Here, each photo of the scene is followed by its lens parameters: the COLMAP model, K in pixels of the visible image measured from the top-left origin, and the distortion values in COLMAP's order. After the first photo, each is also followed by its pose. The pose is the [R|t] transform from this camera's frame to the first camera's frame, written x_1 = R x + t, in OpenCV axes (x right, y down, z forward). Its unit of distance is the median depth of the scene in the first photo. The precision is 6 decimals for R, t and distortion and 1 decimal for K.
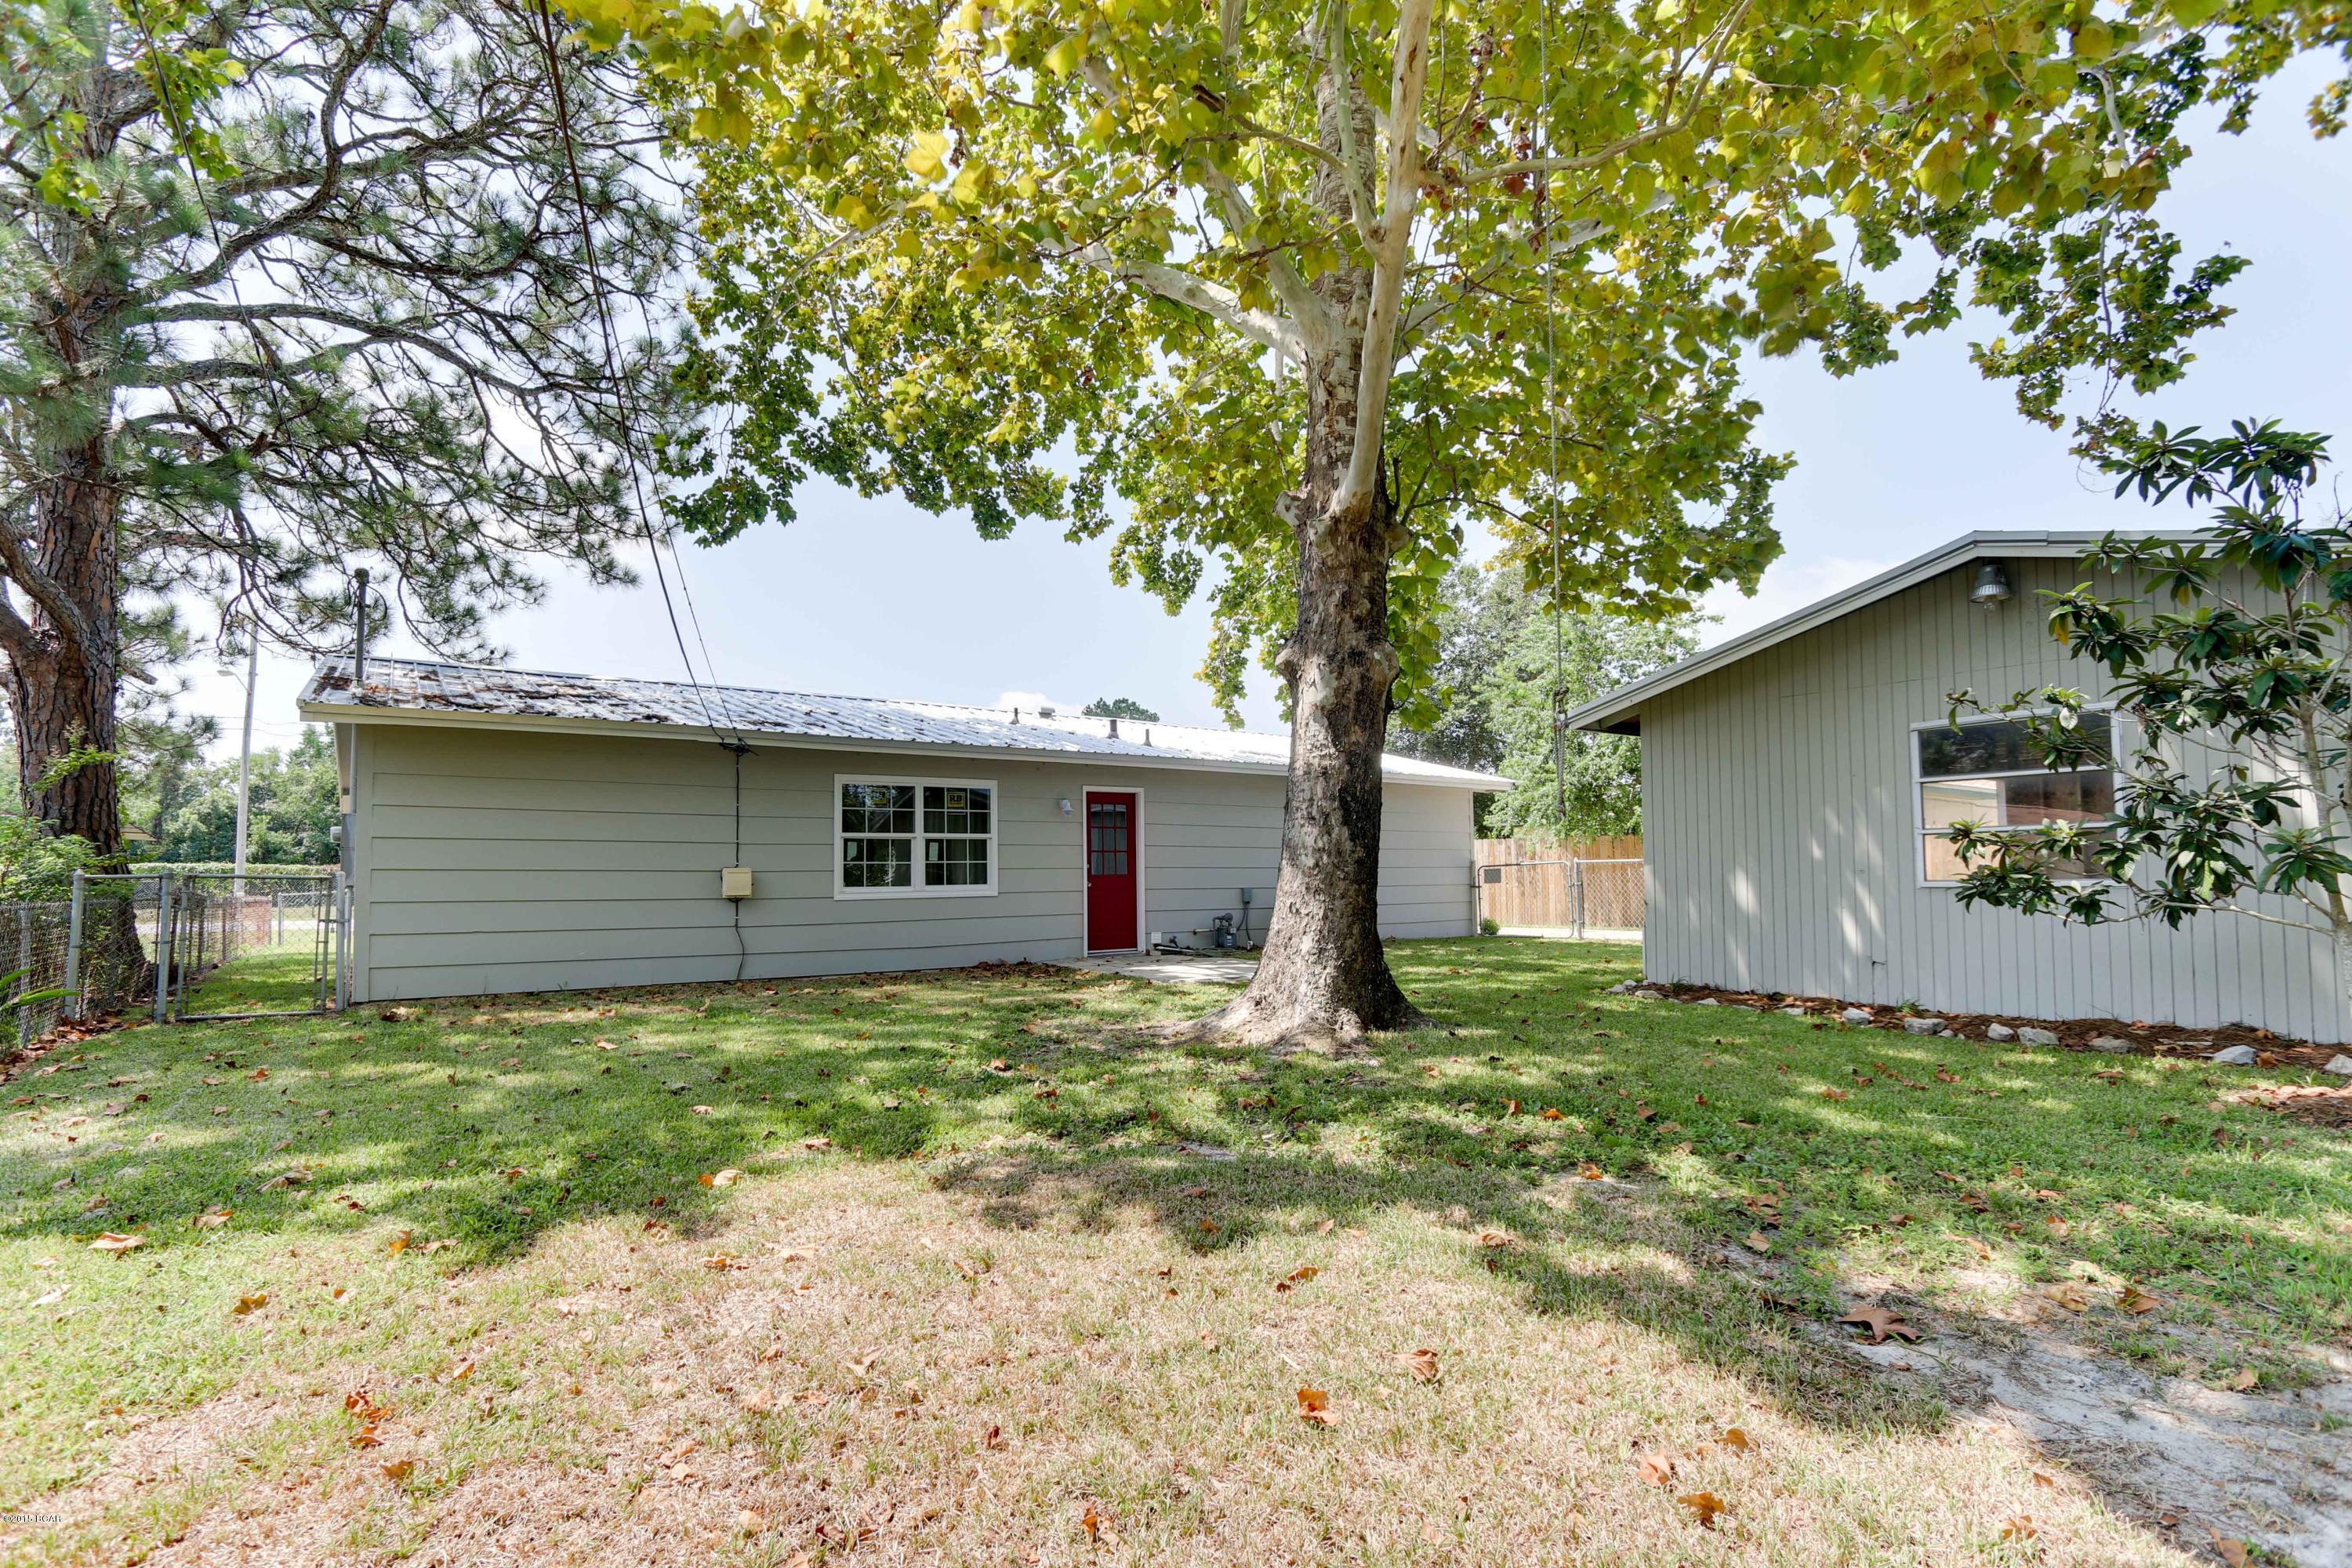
lens RADIAL K [[1080.1, 0, 1166.1], [0, 1080.1, 821.1], [0, 0, 1]] dist [-0.019307, 0.003860]
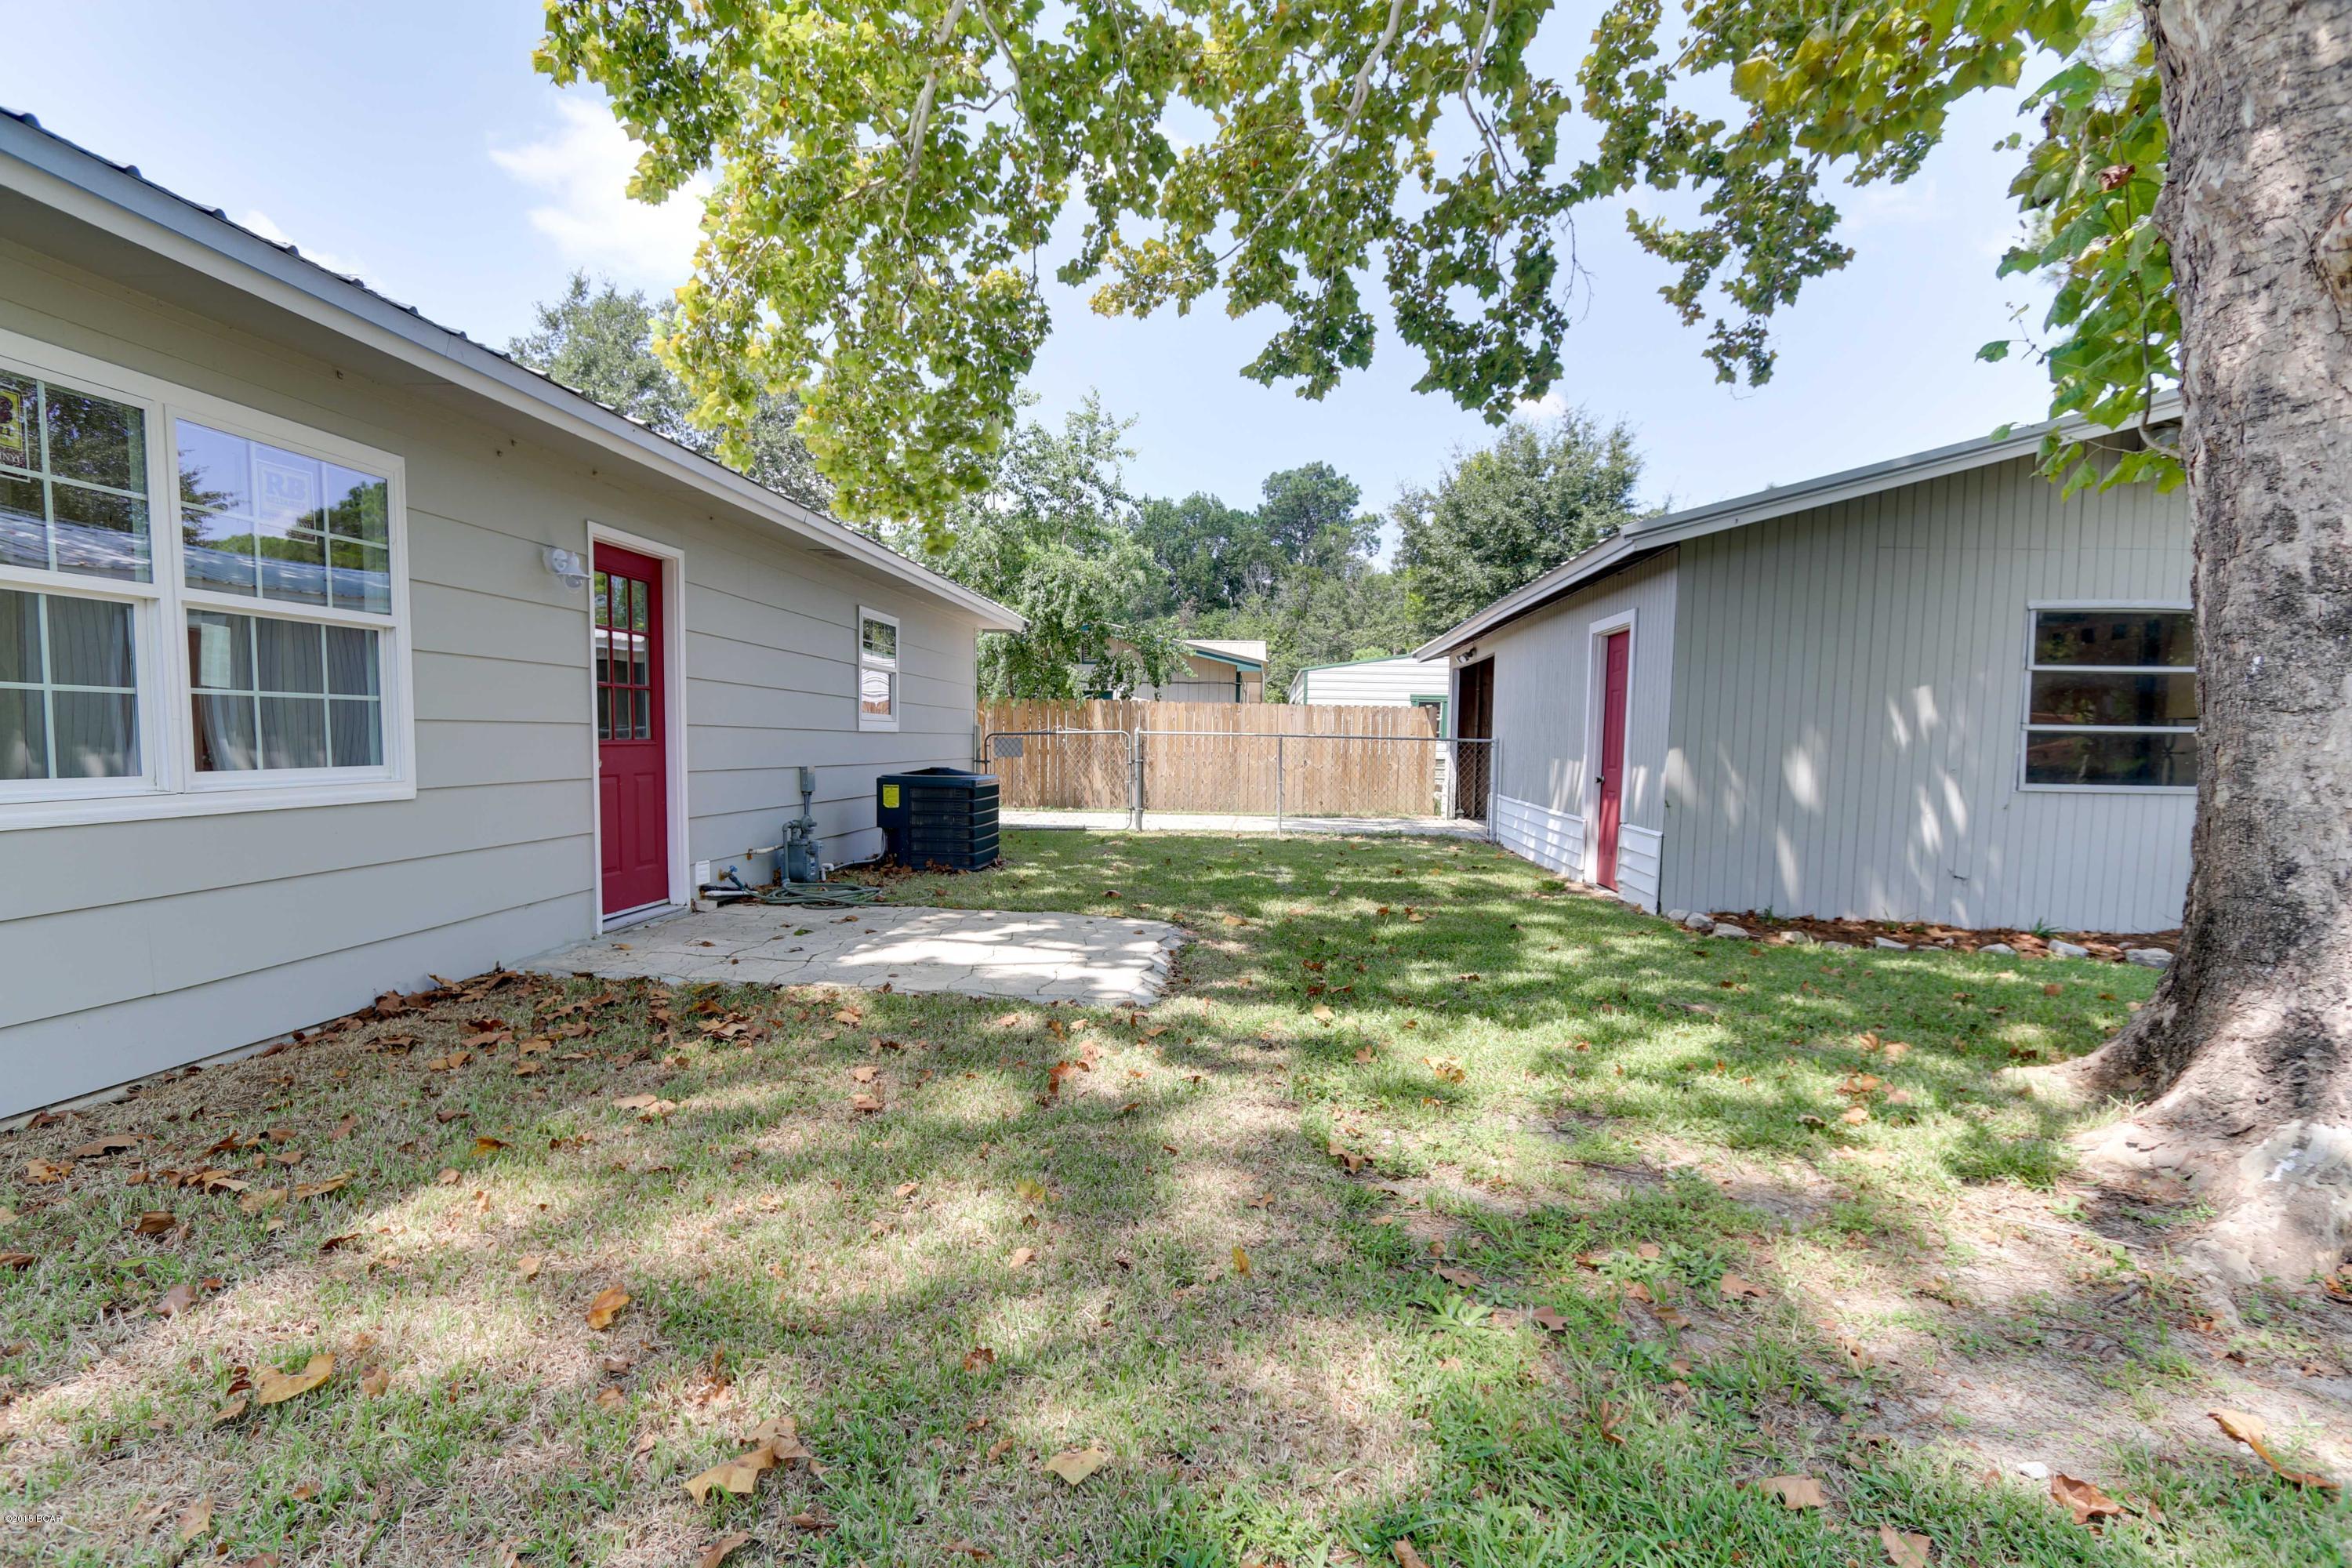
lens RADIAL K [[1080.1, 0, 1166.1], [0, 1080.1, 821.1], [0, 0, 1]] dist [-0.019307, 0.003860]
pose [[0.623834, -0.044671, 0.780279, -0.279378], [-0.060809, 0.992564, 0.105442, 0.026389], [-0.779187, -0.113227, 0.616479, 0.621930]]
